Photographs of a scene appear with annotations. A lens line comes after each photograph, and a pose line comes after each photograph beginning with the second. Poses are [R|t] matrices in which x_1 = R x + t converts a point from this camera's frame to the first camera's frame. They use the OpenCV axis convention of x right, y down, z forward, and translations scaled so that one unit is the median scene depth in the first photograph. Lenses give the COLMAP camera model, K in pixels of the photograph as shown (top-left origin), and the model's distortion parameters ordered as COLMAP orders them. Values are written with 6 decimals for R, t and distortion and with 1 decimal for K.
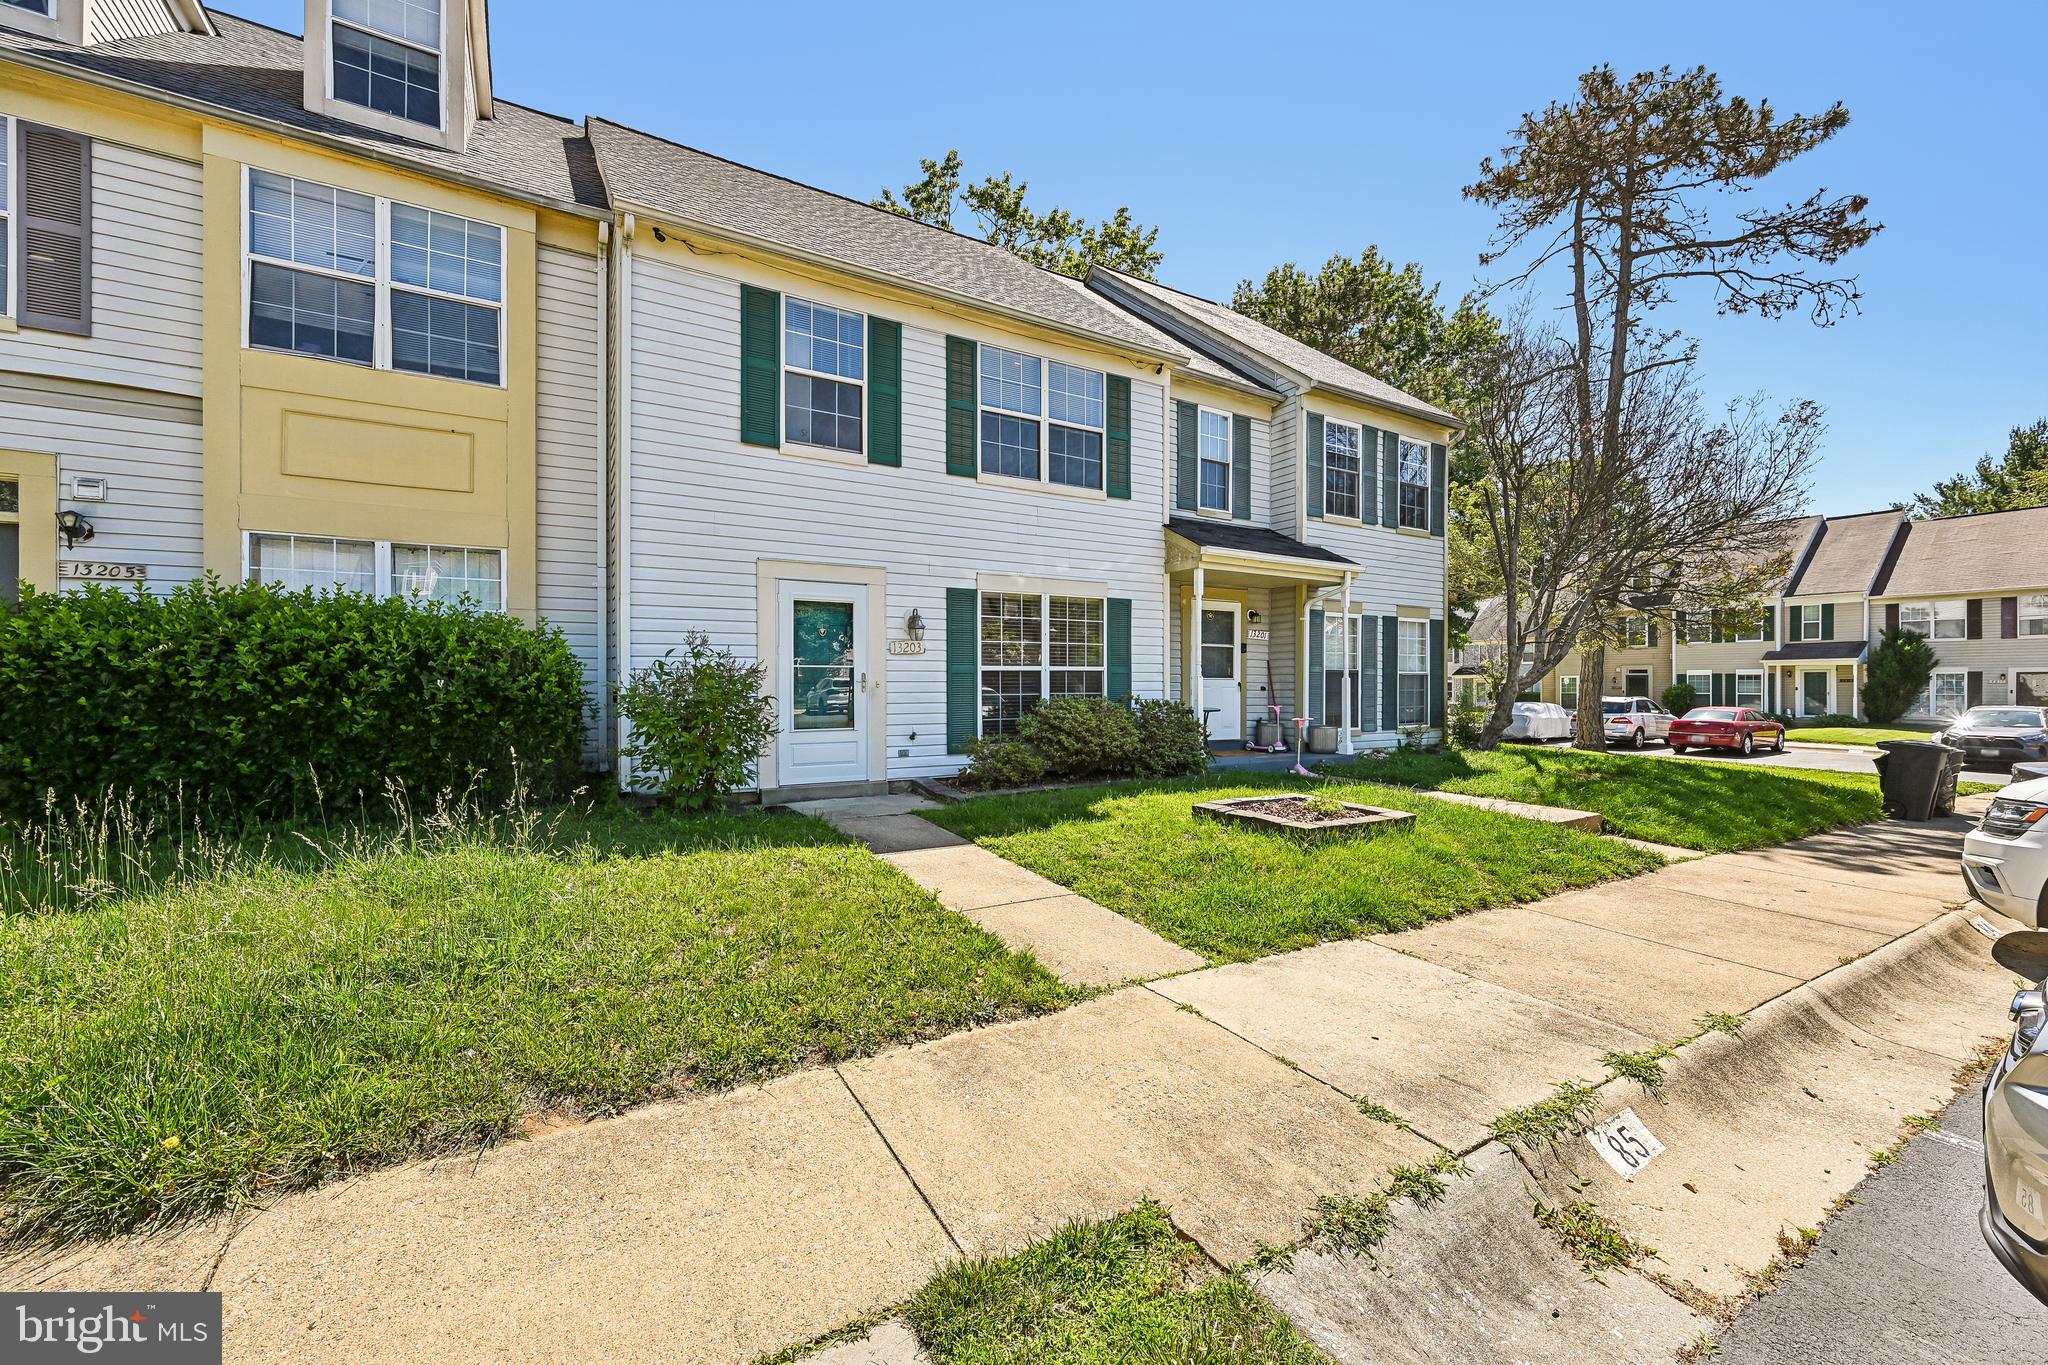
lens RADIAL K [[808.6, 0, 1012.1], [0, 808.6, 695.5], [0, 0, 1]] dist [-0.000169, -0.000187]
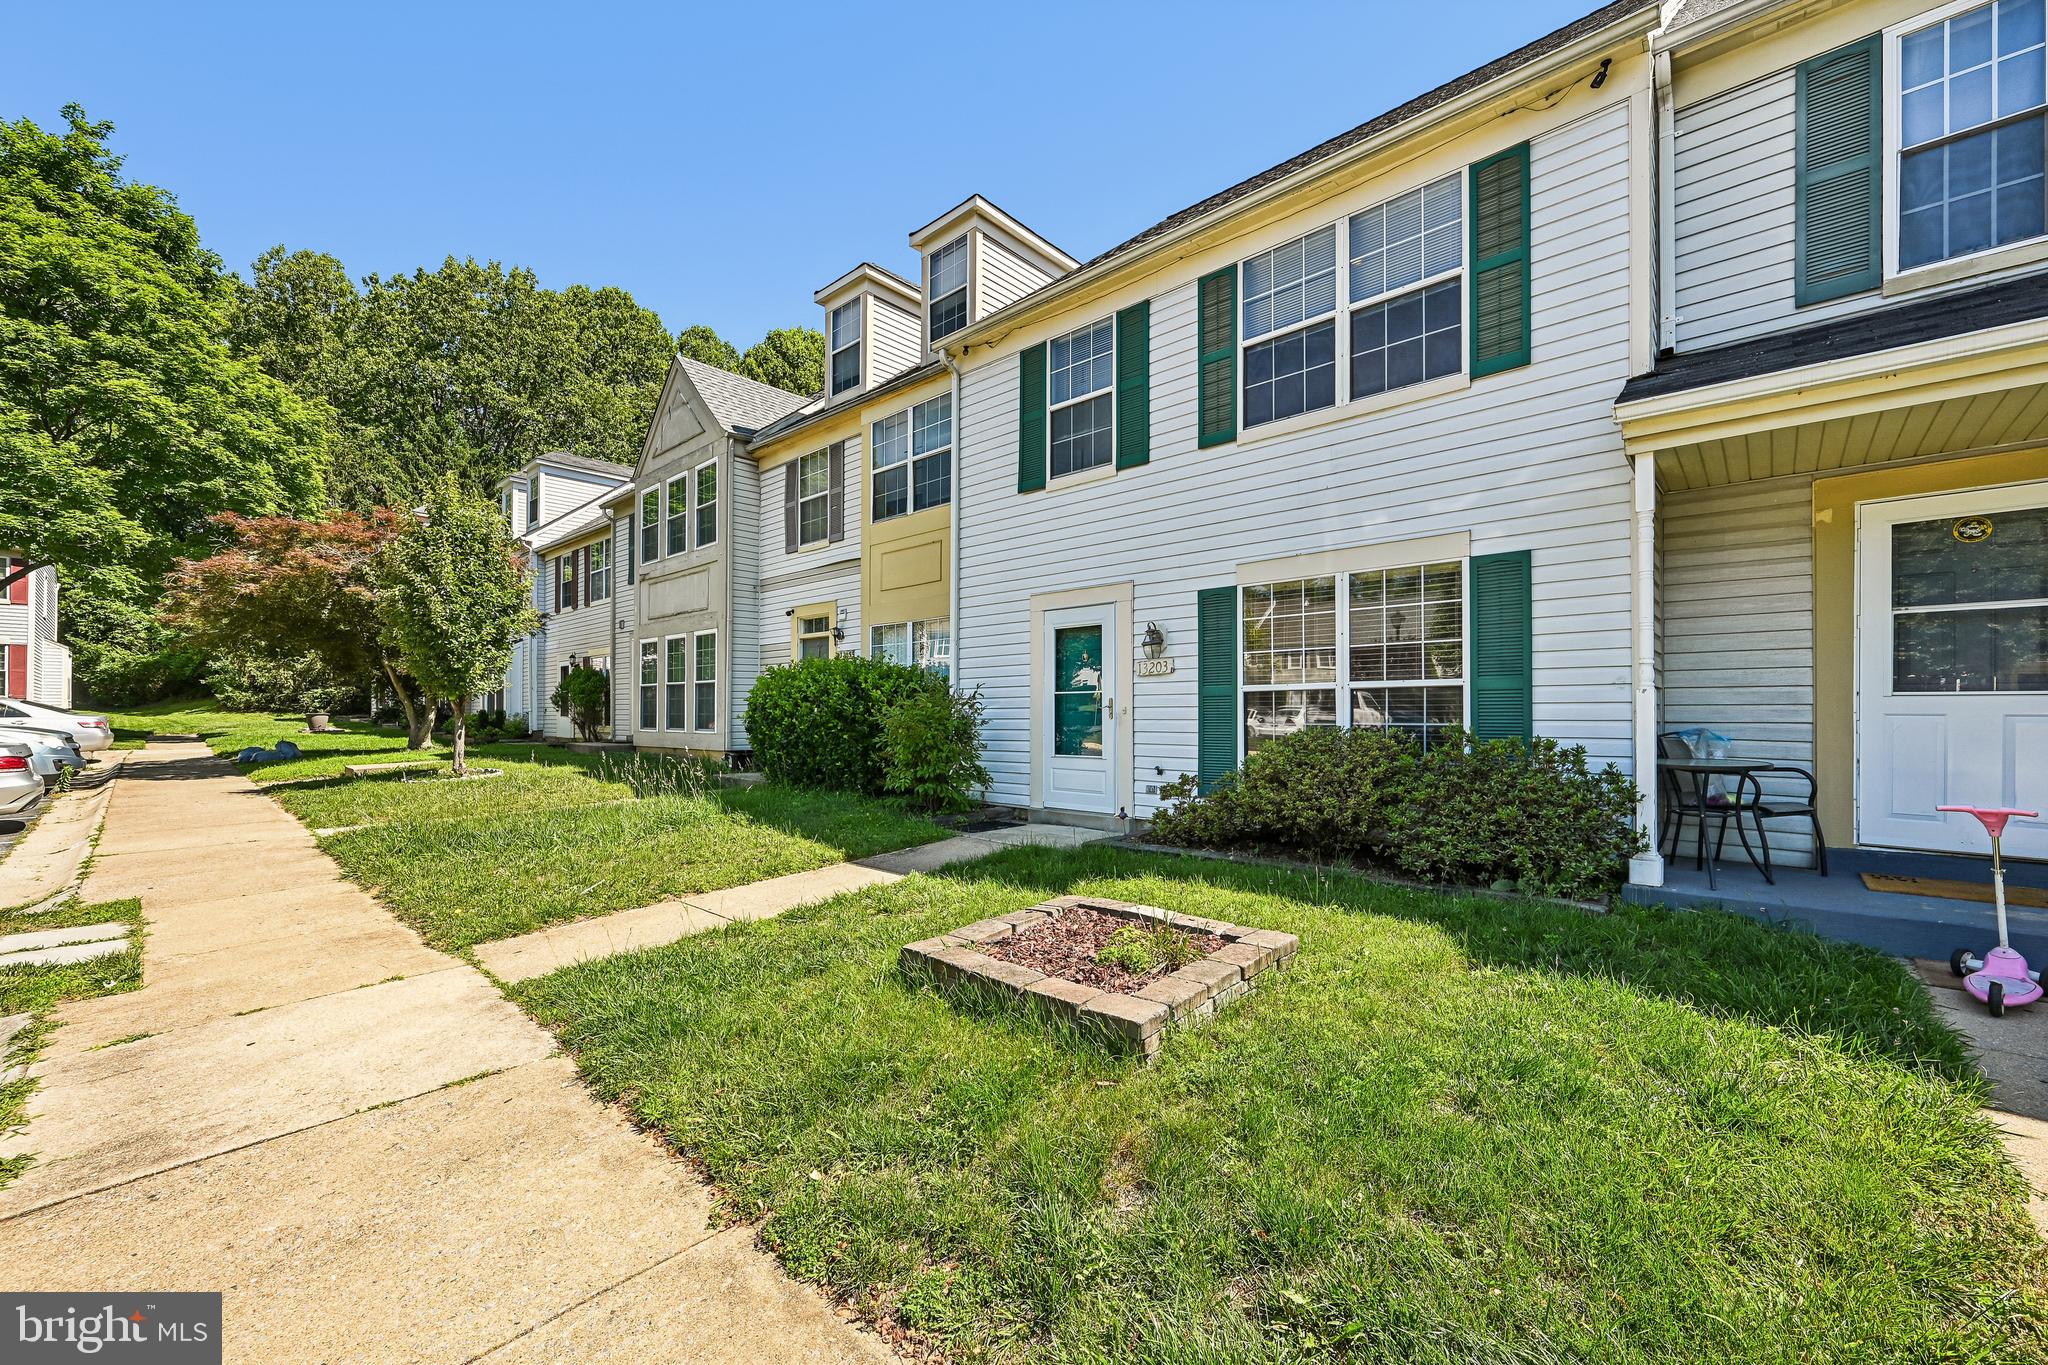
lens RADIAL K [[808.6, 0, 1042.3], [0, 808.6, 713.8], [0, 0, 1]] dist [-0.000169, -0.000187]
pose [[0.295439, -0.001323, -0.955361, 0.625264], [-0.016185, 0.999849, -0.006390, -0.002326], [0.955225, 0.017350, 0.295373, 0.596774]]
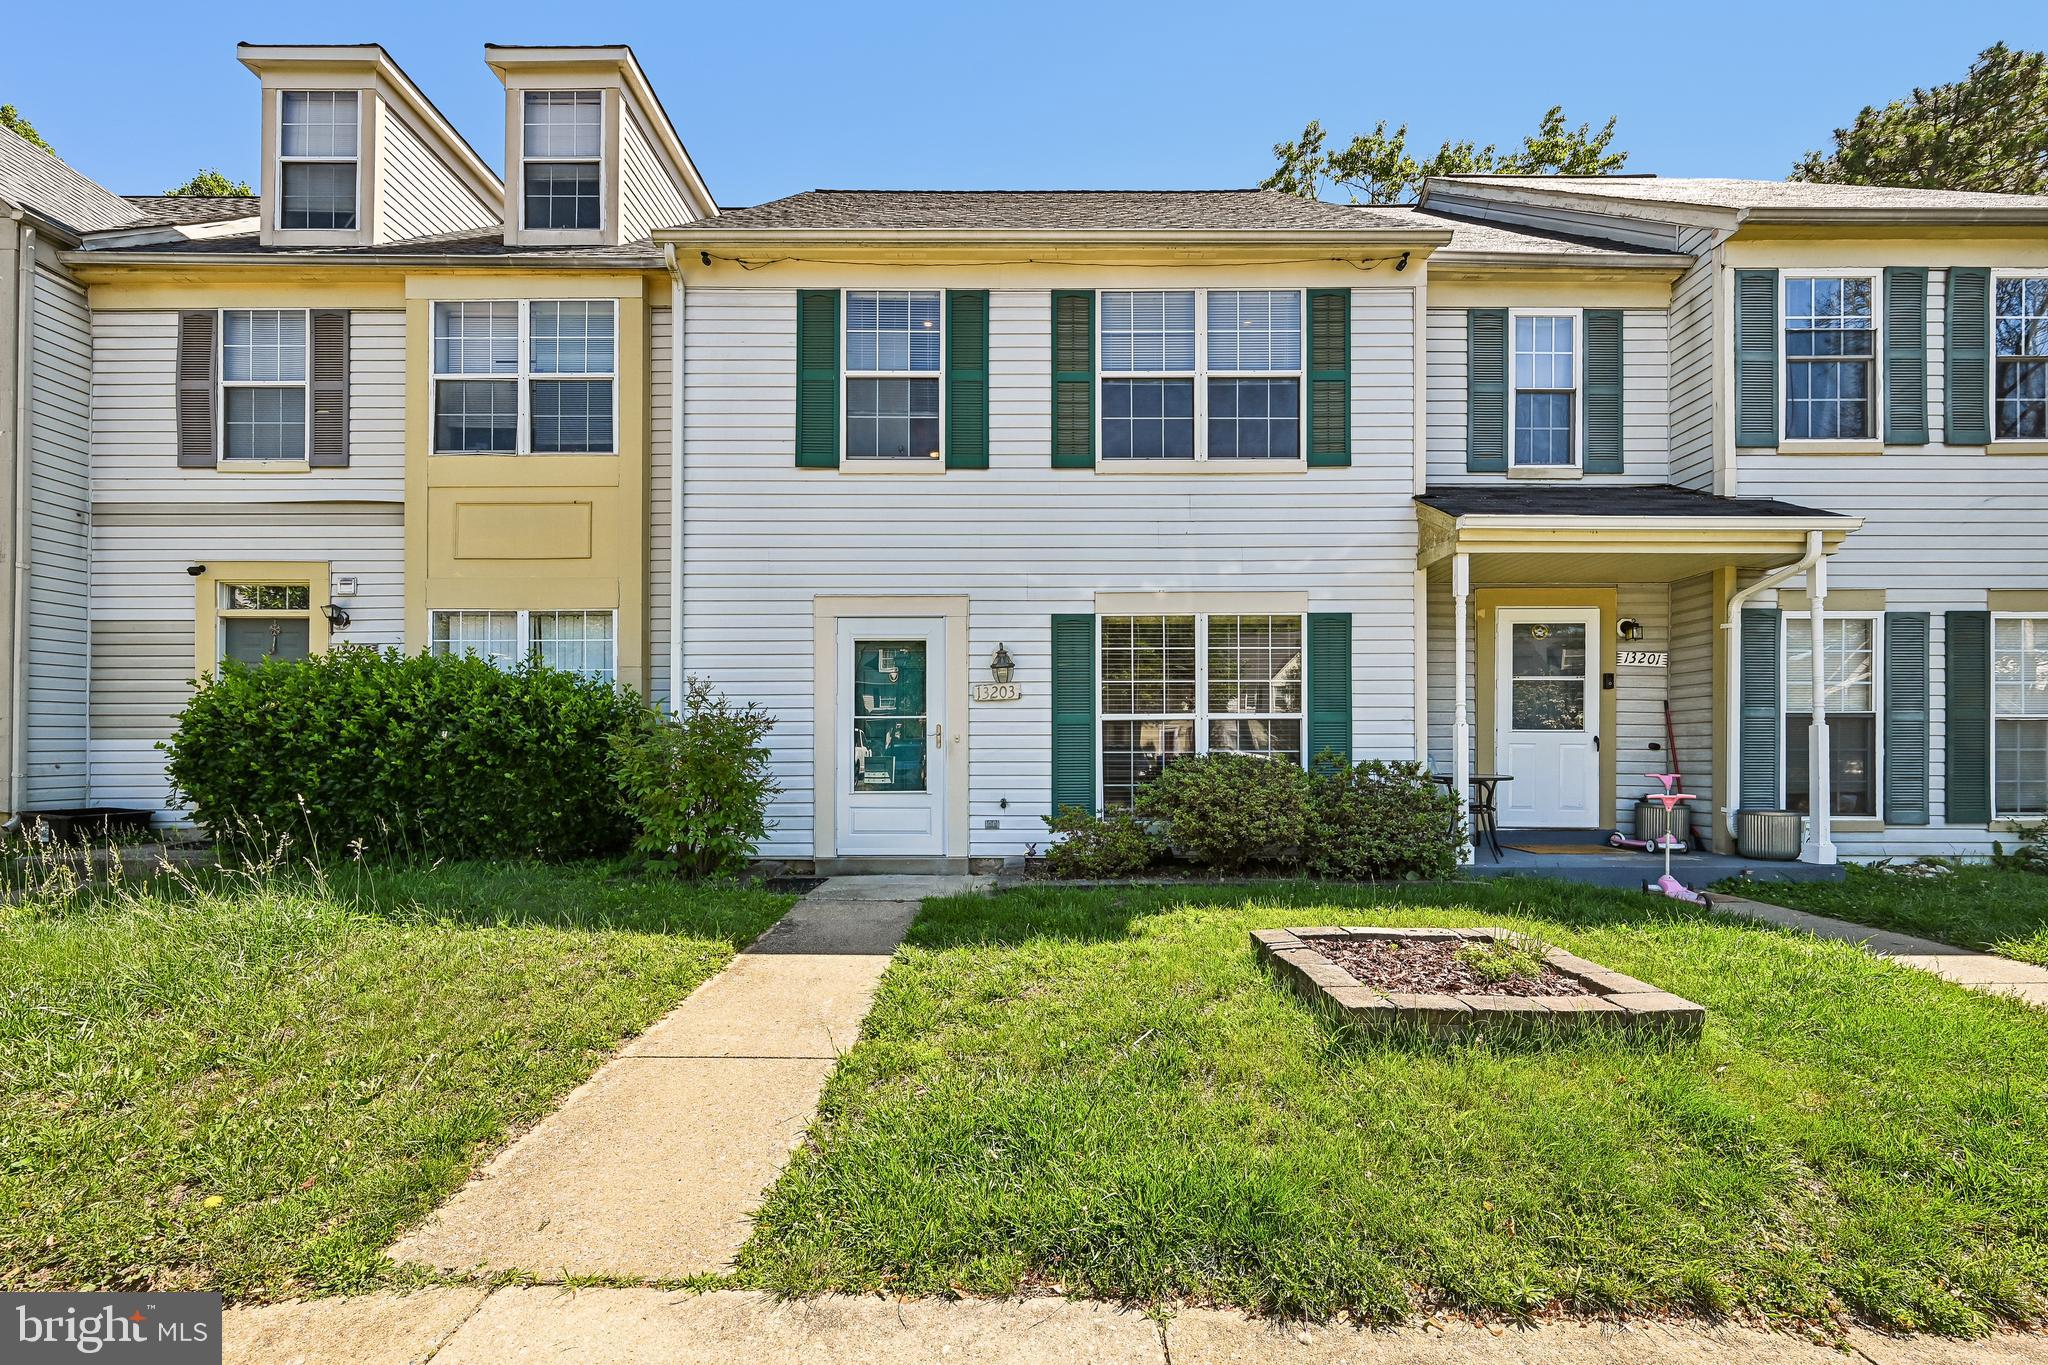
lens RADIAL K [[808.6, 0, 1058.1], [0, 808.6, 760.5], [0, 0, 1]] dist [-0.000169, -0.000187]
pose [[0.858855, 0.003244, -0.512208, 0.315537], [-0.007217, 0.999957, -0.005769, 0.011702], [0.512168, 0.008651, 0.858842, 0.325245]]
